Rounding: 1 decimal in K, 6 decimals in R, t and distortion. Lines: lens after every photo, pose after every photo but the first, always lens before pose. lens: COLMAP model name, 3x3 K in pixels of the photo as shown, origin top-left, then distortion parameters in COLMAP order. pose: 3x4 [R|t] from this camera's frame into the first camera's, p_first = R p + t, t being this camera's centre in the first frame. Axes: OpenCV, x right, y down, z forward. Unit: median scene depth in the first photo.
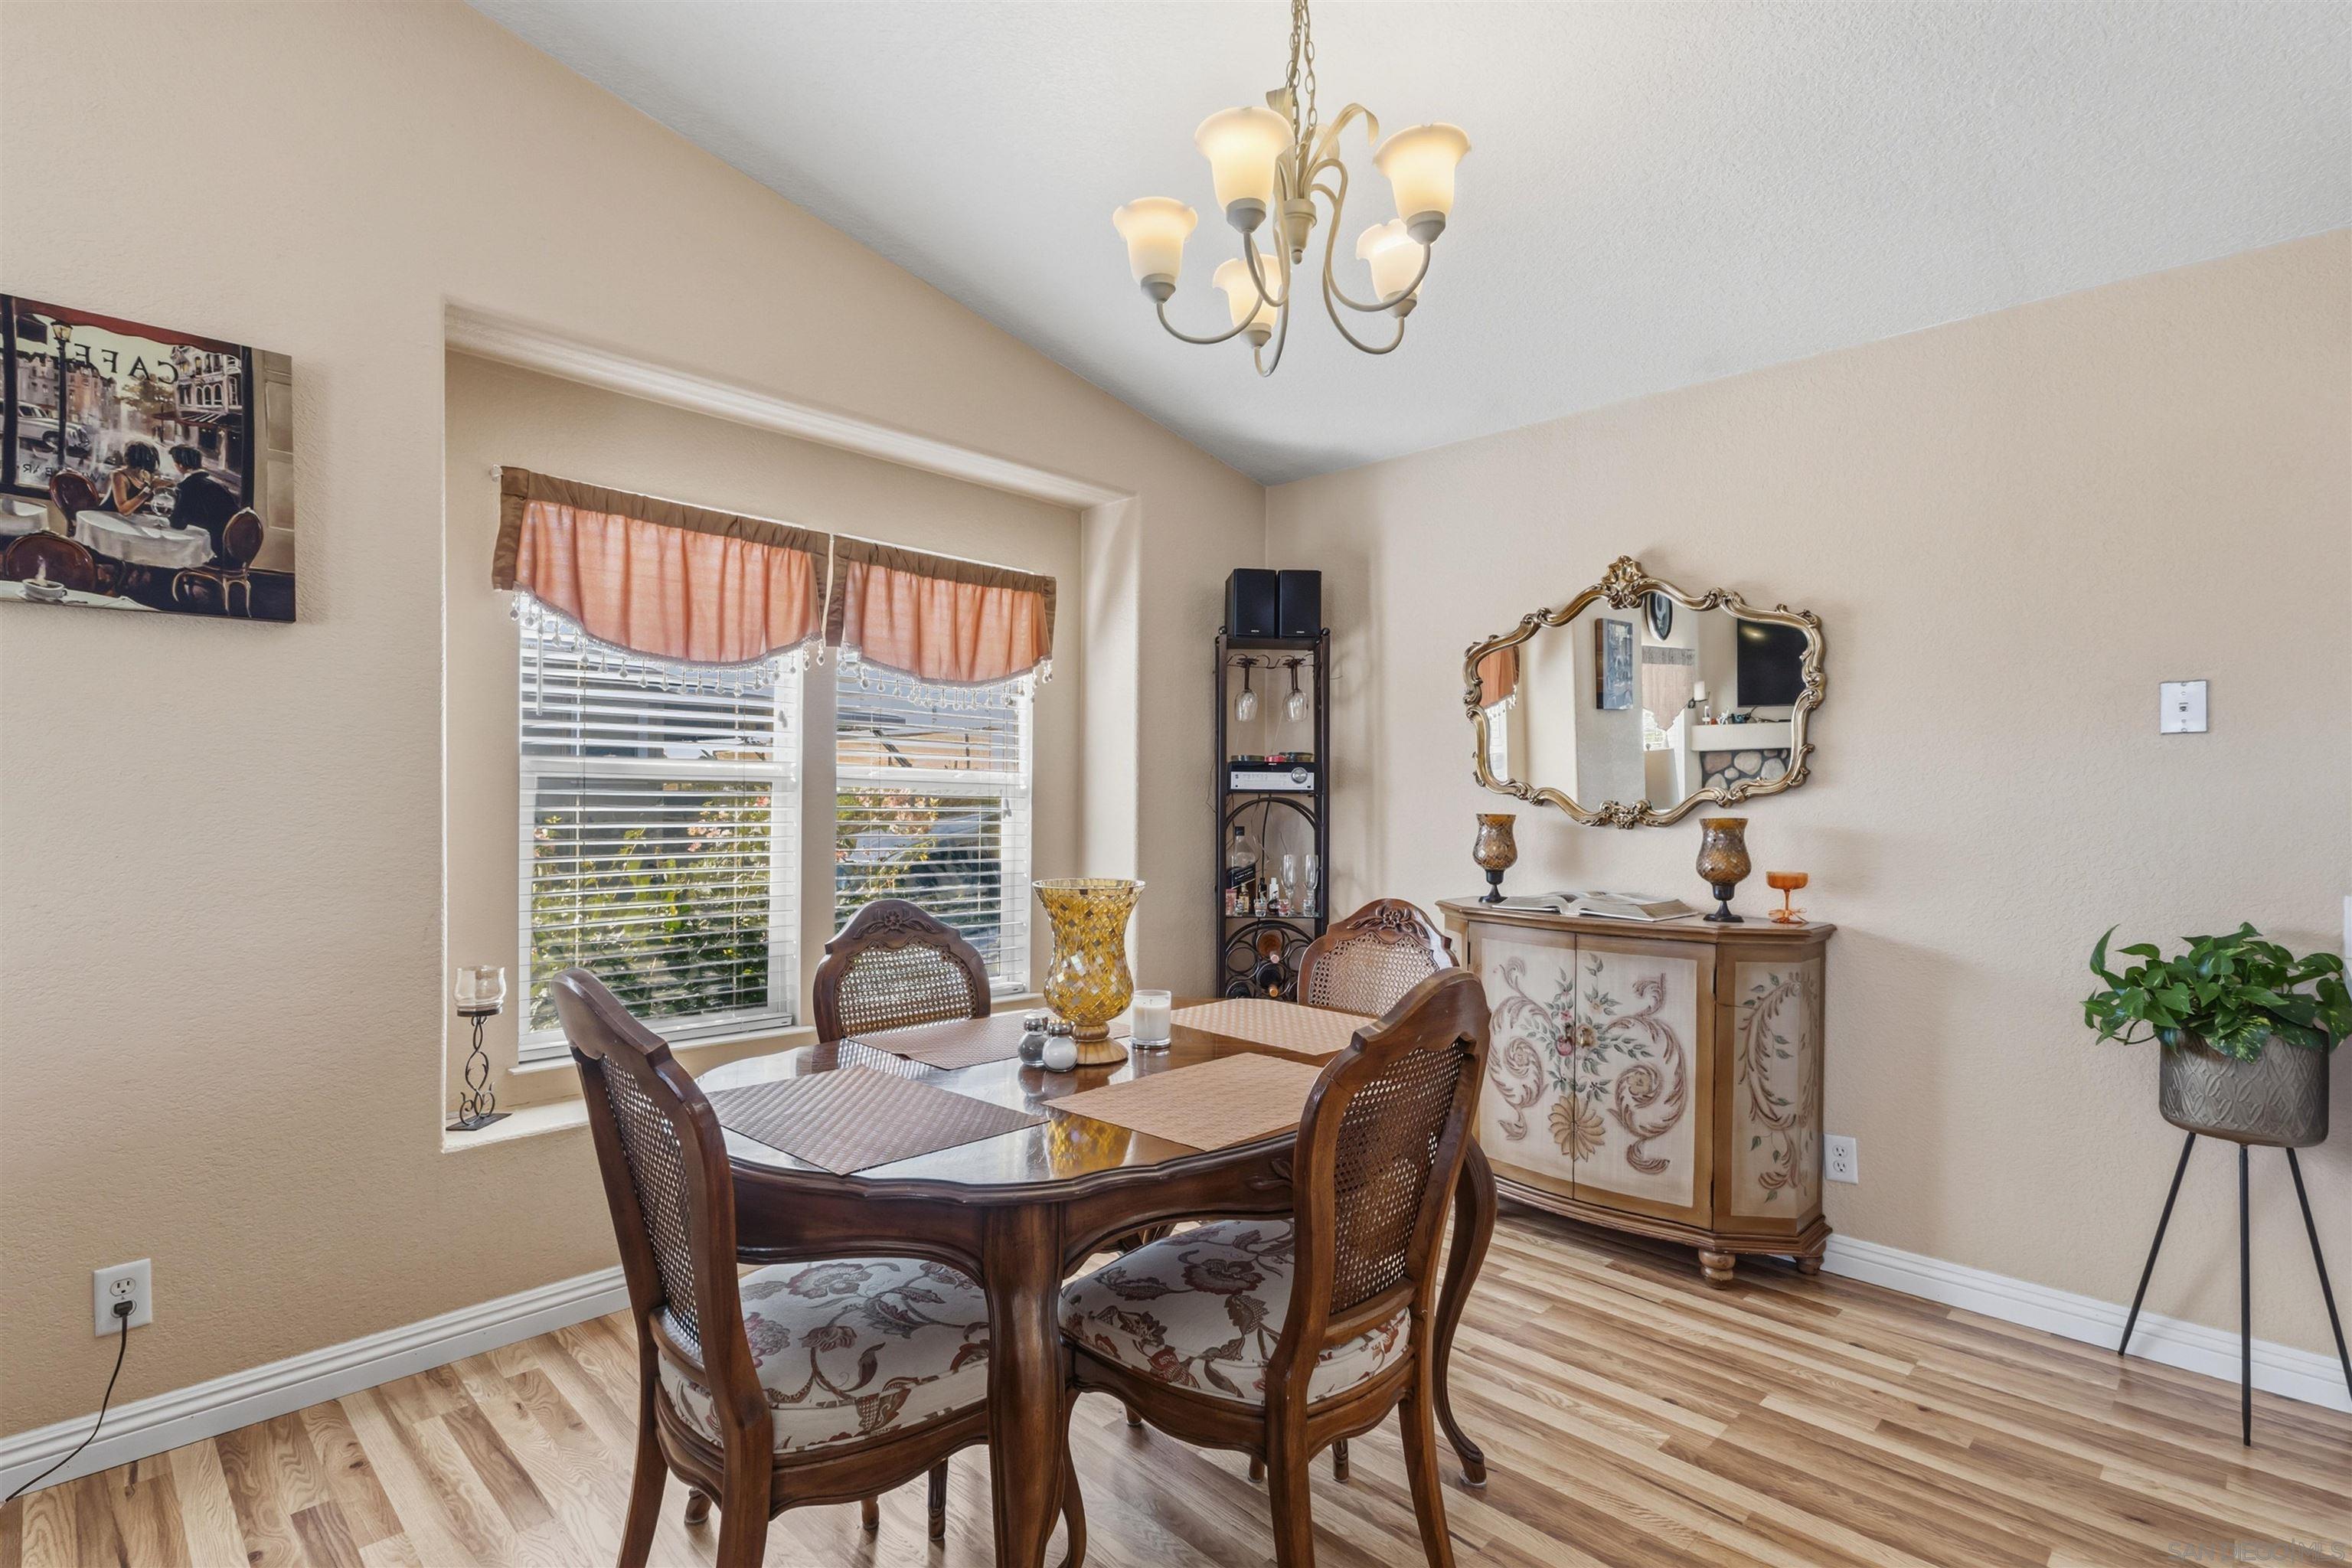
lens RADIAL K [[1100.6, 0, 1182.4], [0, 1100.6, 809.7], [0, 0, 1]] dist [0.003094, 0.000287]
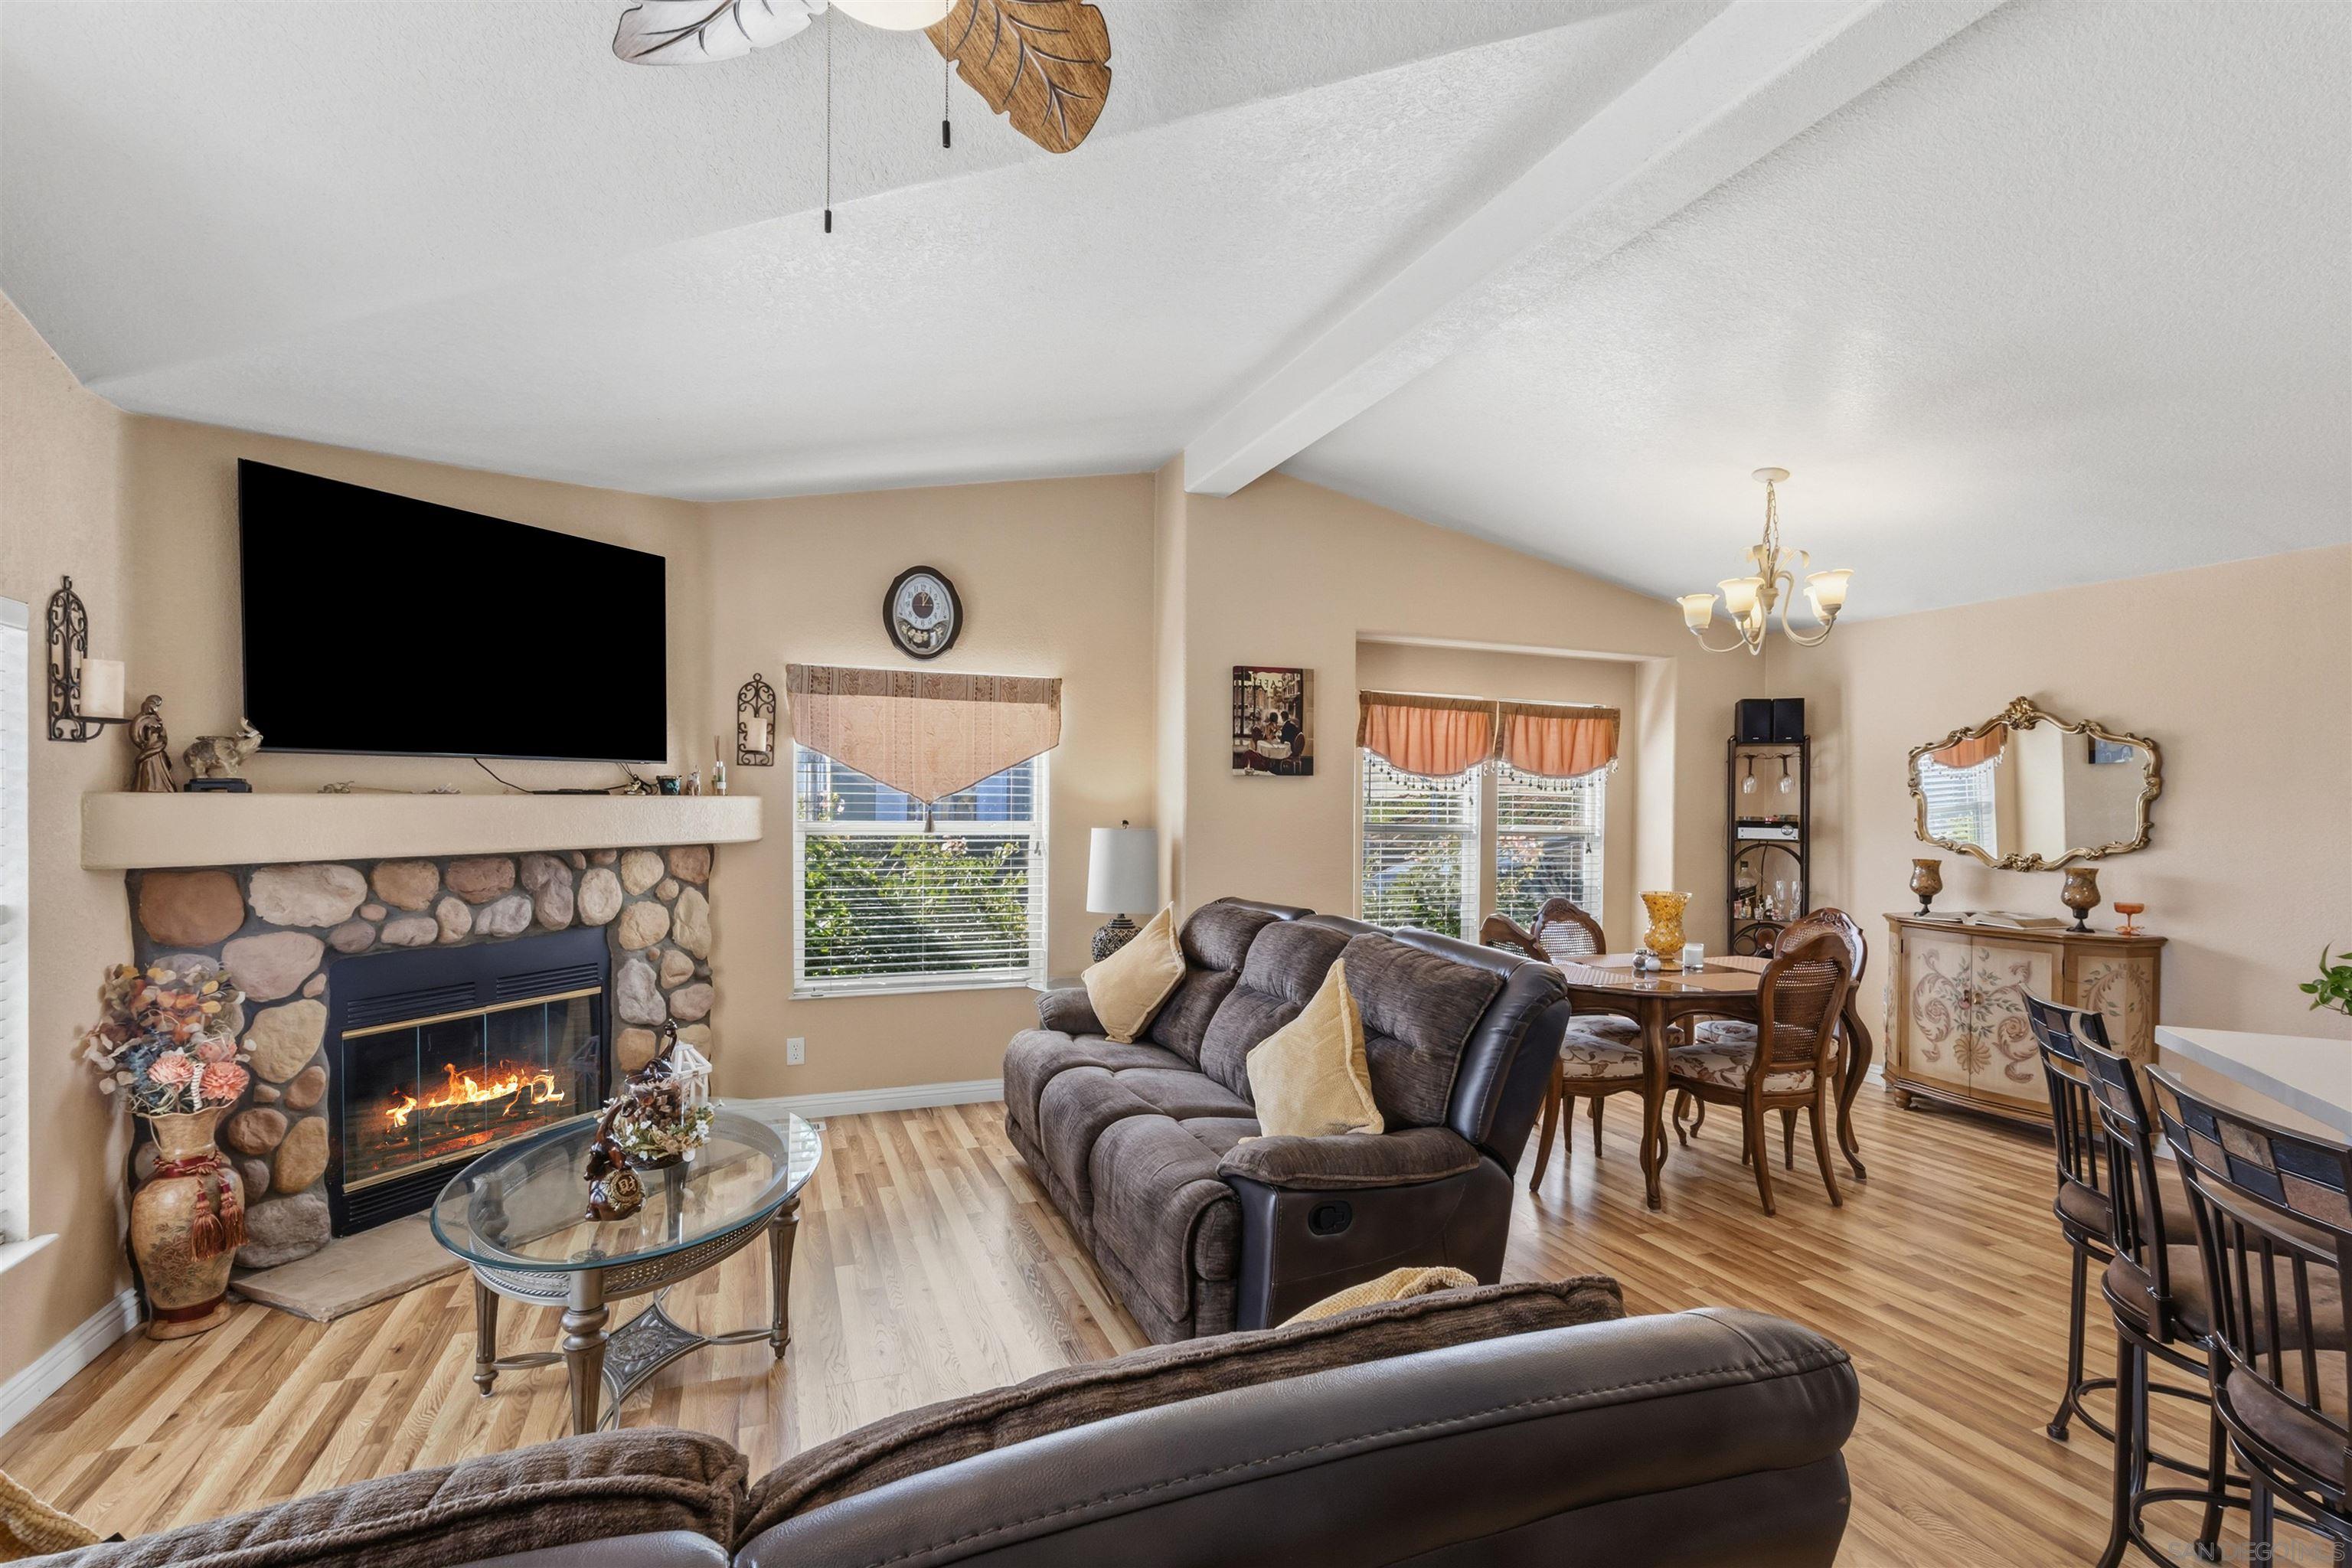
lens RADIAL K [[1100.6, 0, 1182.4], [0, 1100.6, 809.7], [0, 0, 1]] dist [0.003094, 0.000287]
pose [[0.908584, 0.005308, -0.417669, -0.025846], [-0.008832, 0.999940, -0.006506, -0.052181], [0.417610, 0.009600, 0.908576, -0.957988]]
